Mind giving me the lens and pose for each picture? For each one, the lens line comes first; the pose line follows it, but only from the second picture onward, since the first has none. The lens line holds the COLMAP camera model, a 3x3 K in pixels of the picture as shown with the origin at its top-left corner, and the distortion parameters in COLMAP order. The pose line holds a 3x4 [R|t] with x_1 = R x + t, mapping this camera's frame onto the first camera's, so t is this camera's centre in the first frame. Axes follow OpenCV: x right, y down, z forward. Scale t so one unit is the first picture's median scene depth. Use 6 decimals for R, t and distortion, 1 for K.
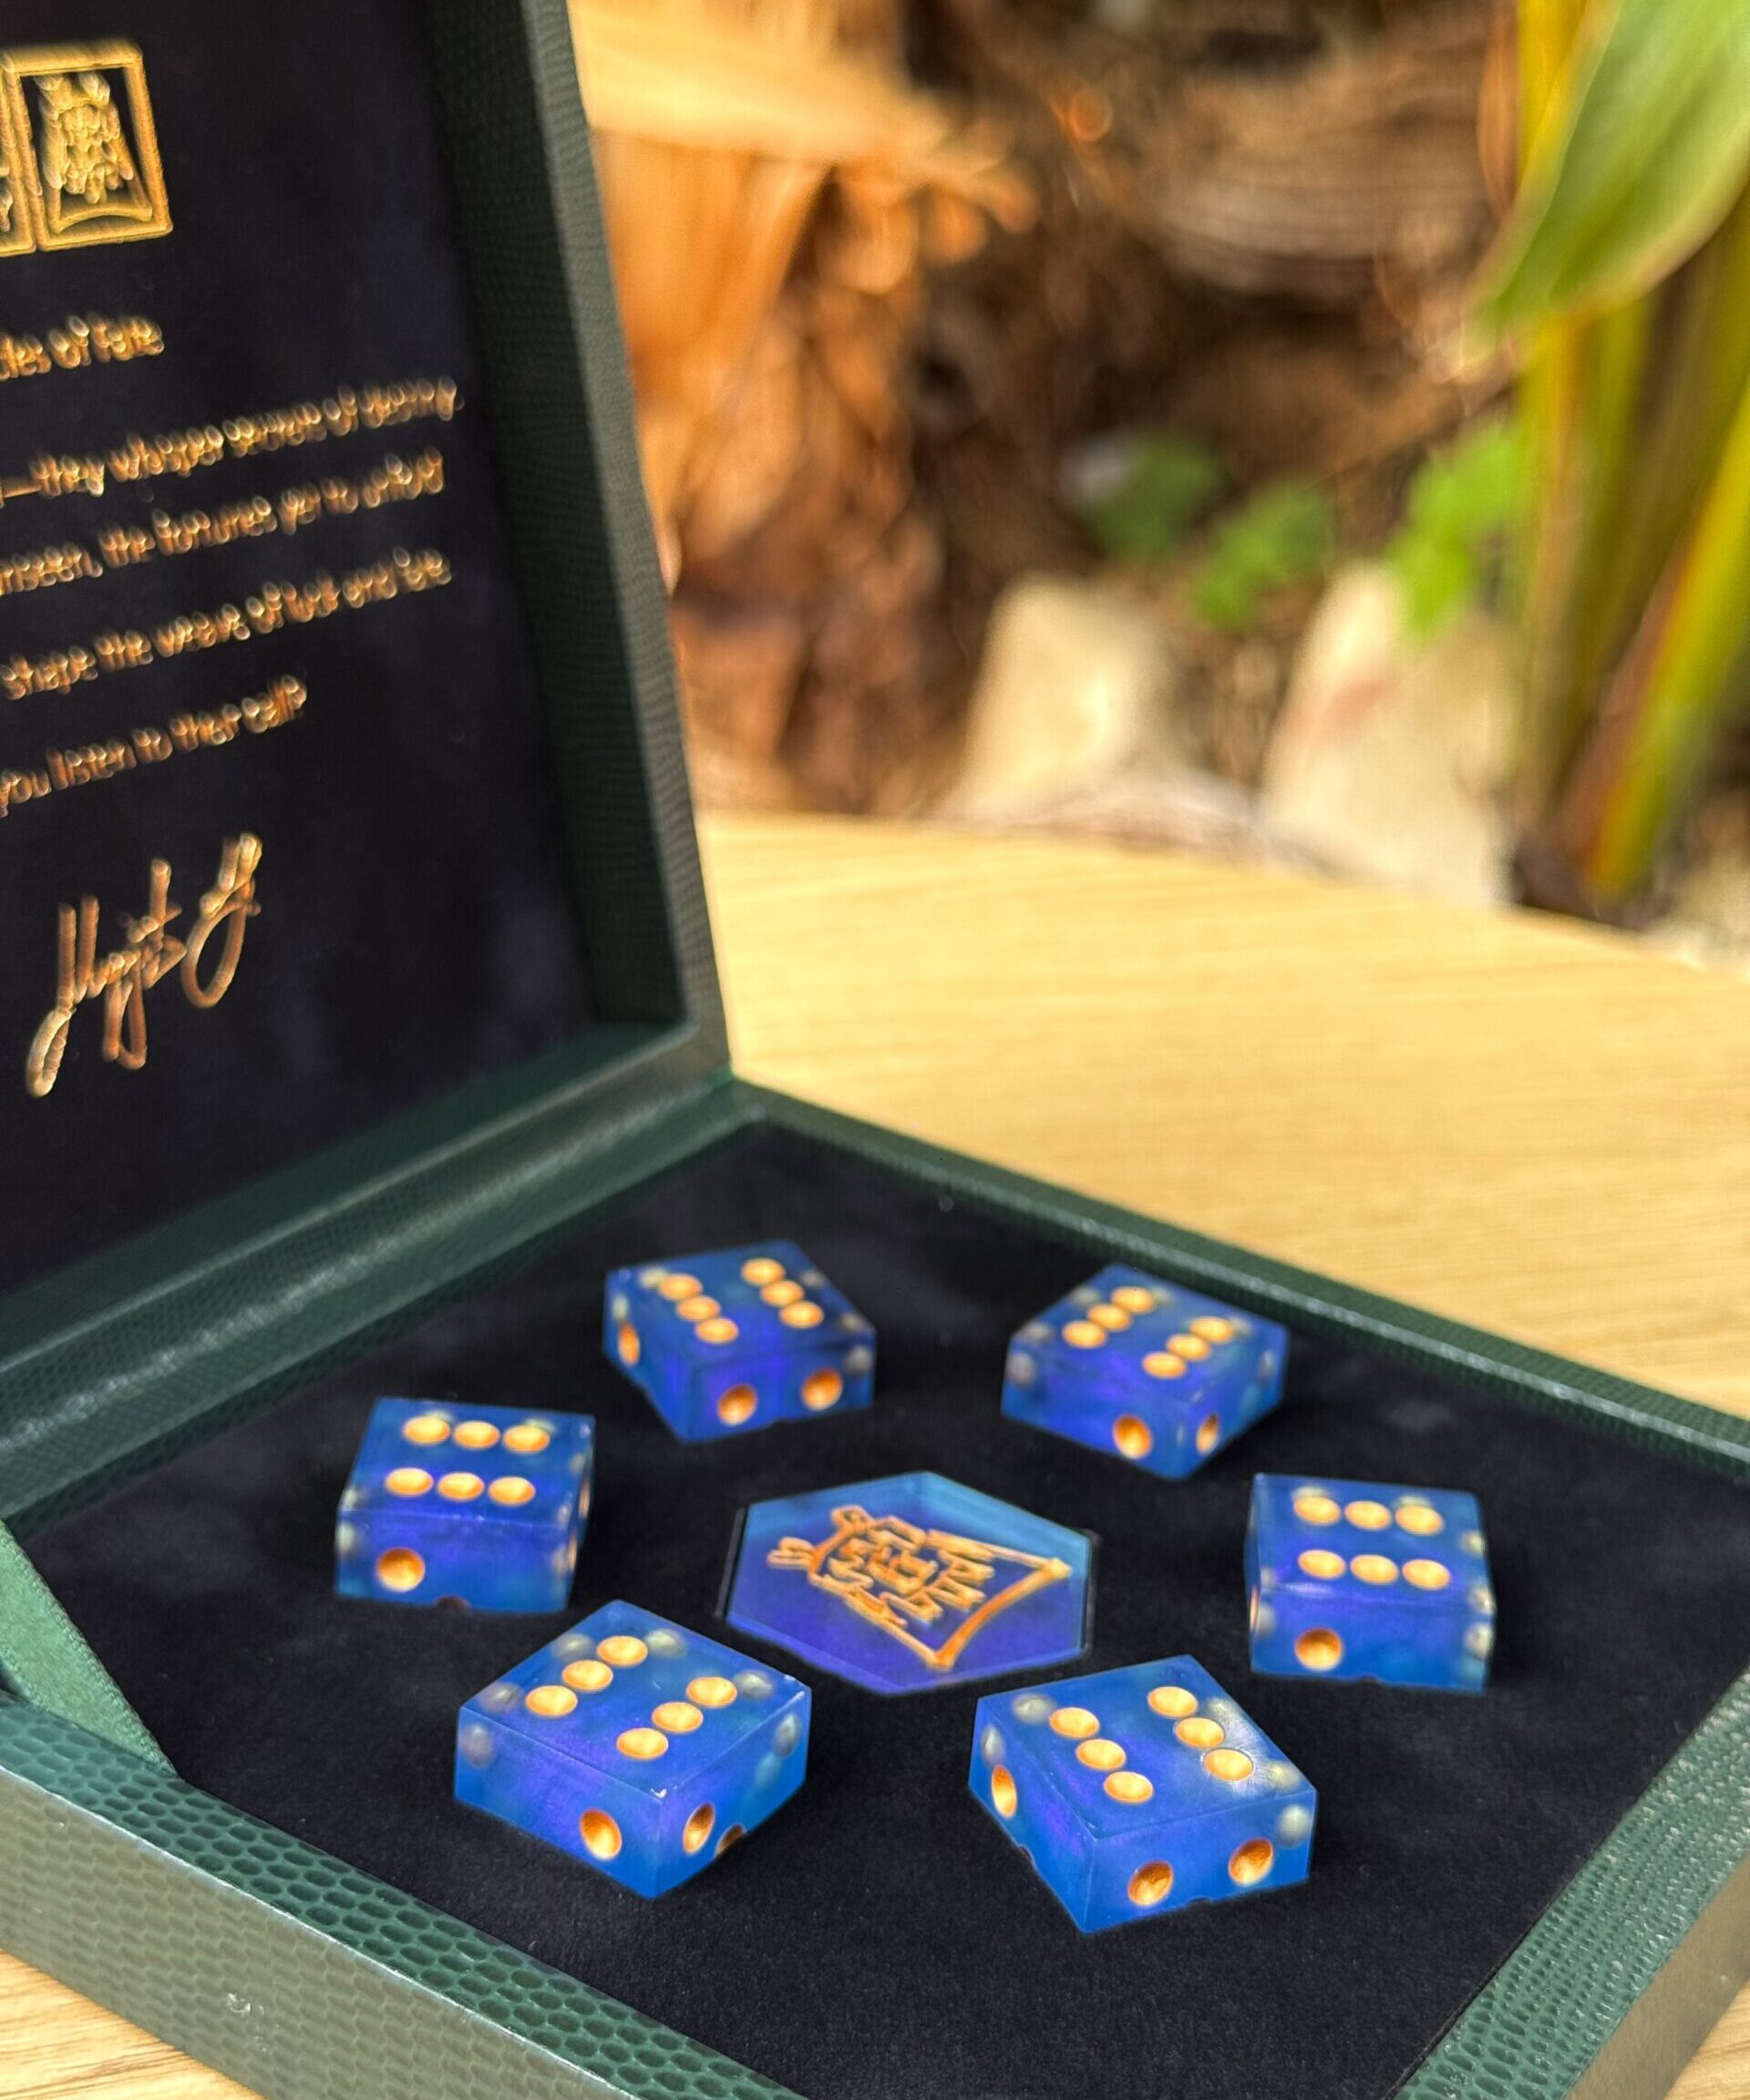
lens RADIAL K [[3467.0, 0, 876.6], [0, 3467.0, 1172.8], [0, 0, 1]] dist [0.122848, -0.350640]
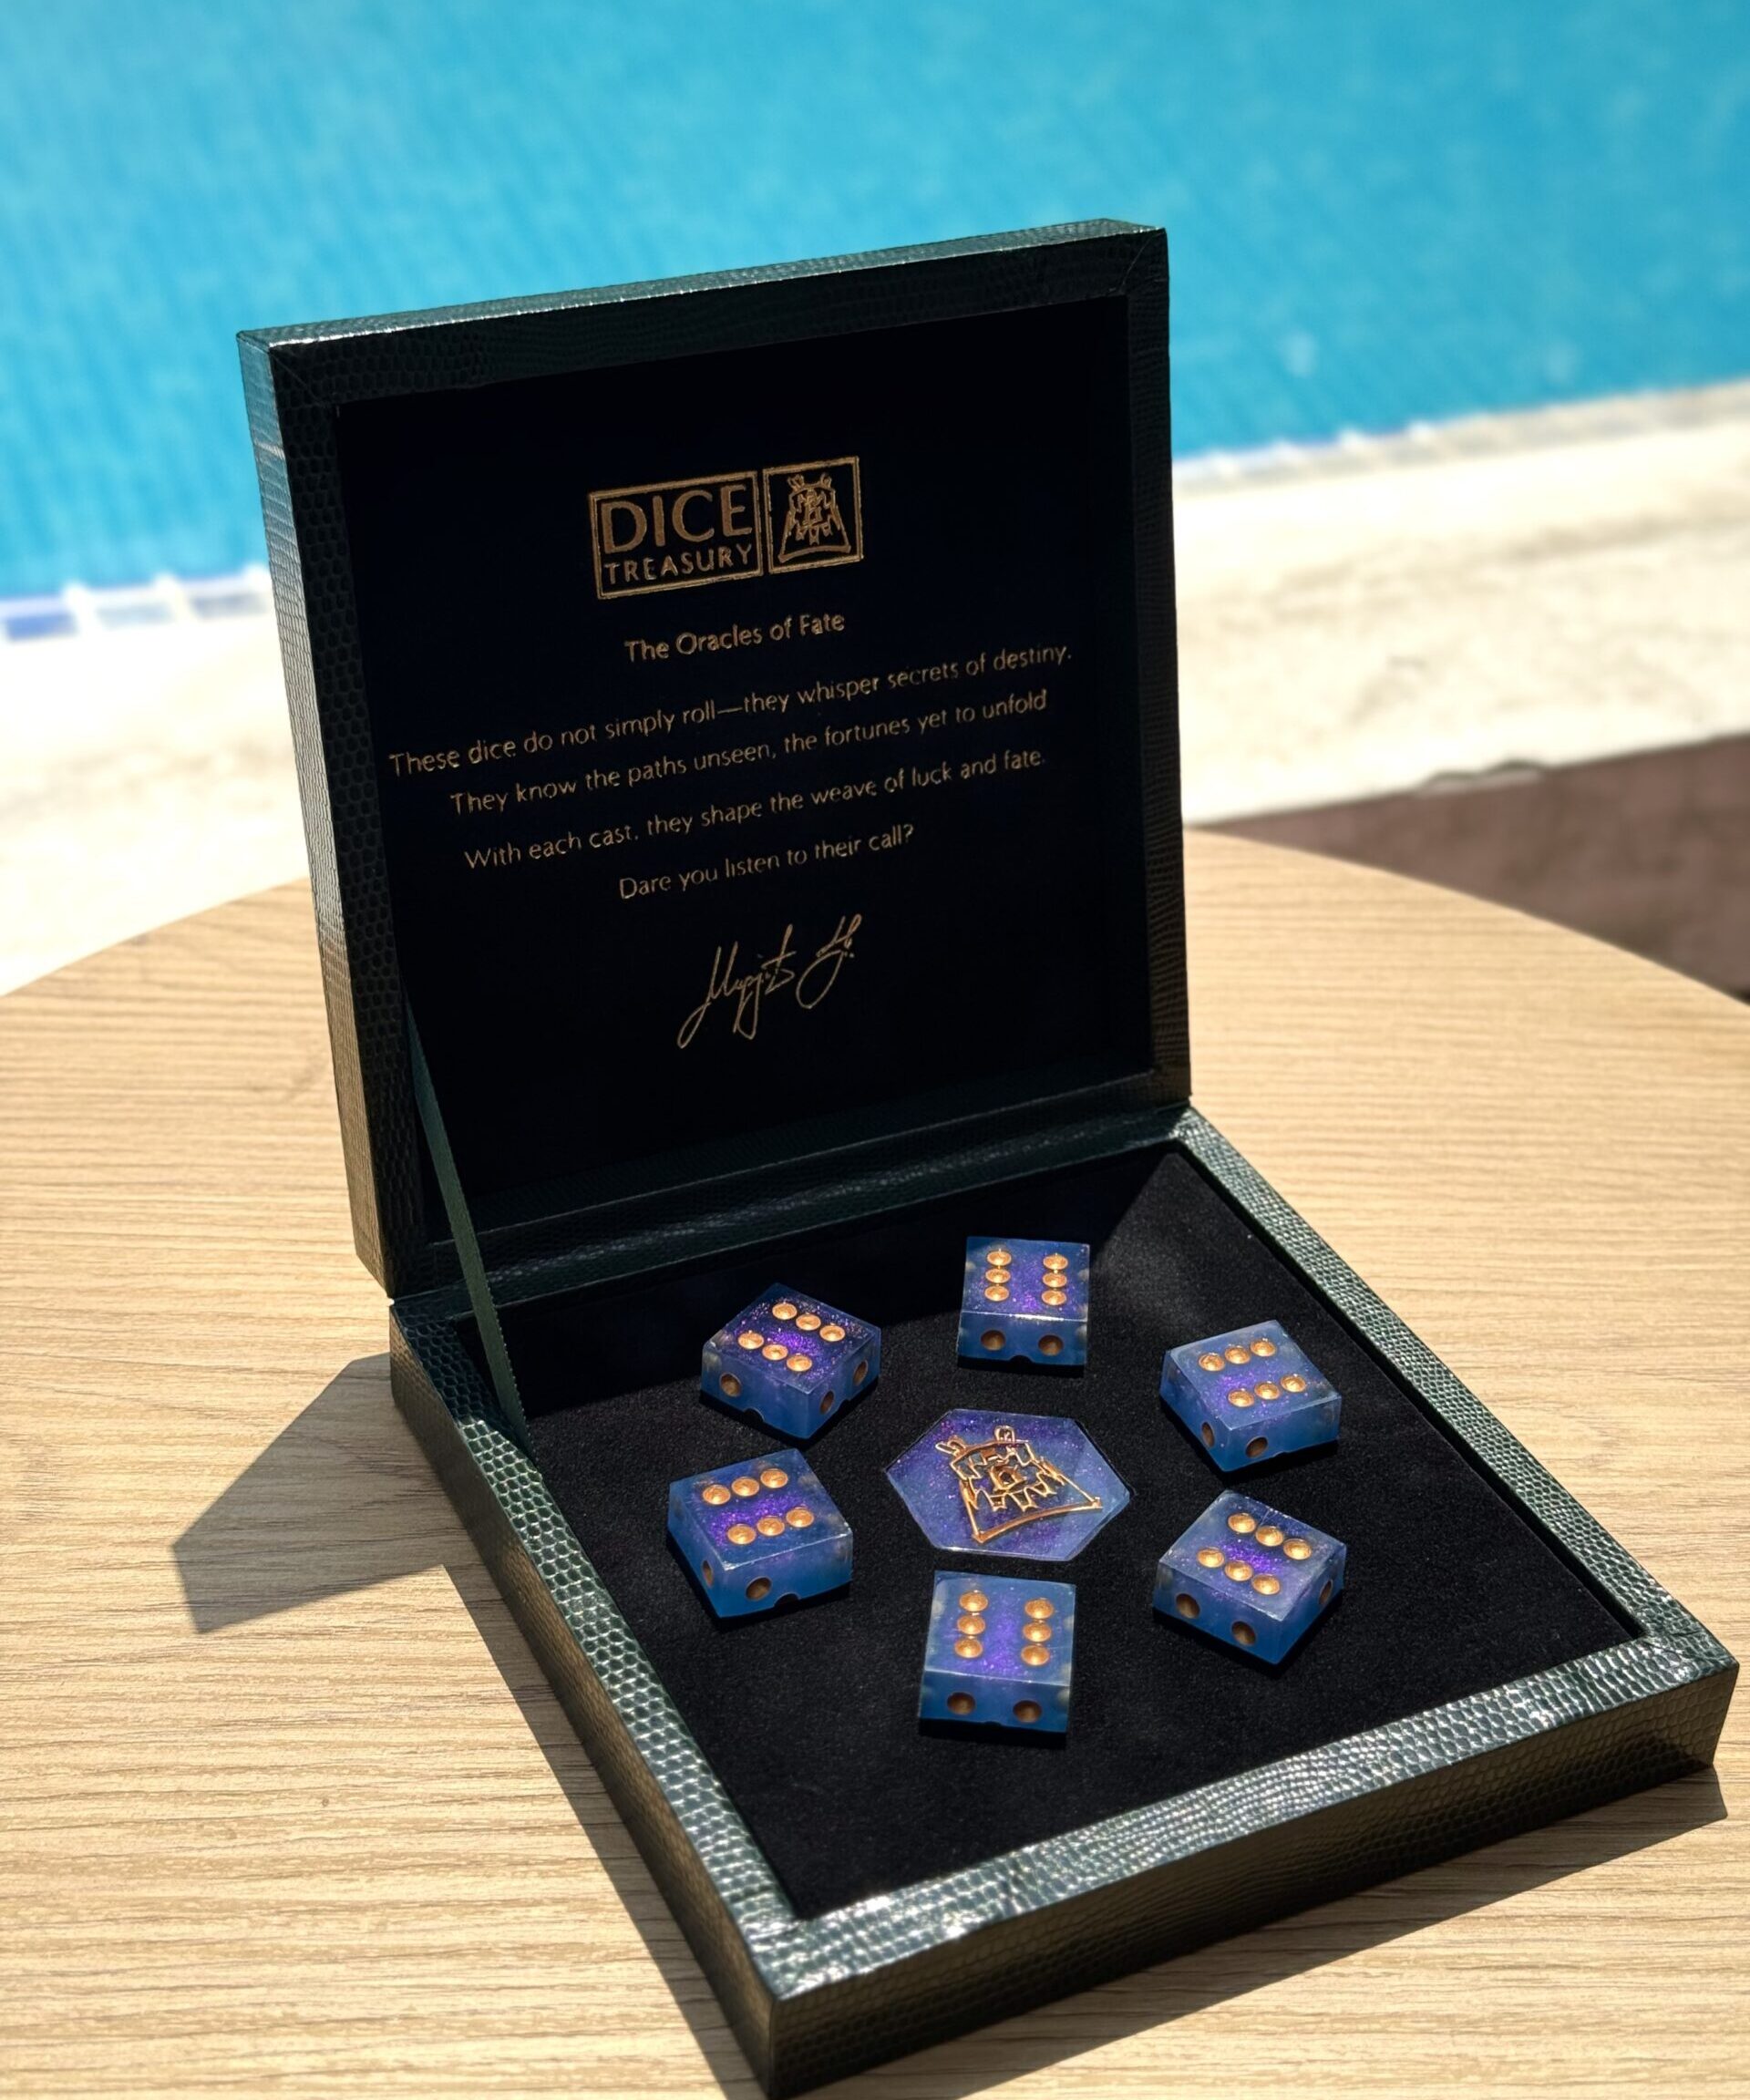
lens RADIAL K [[3355.5, 0, 842.3], [0, 3355.5, 980.7], [0, 0, 1]] dist [0.170606, -0.212764]
pose [[0.858366, 0.243610, -0.451511, 0.583556], [-0.203102, 0.969528, 0.136987, -0.306334], [0.471124, -0.025882, 0.881687, -0.433200]]
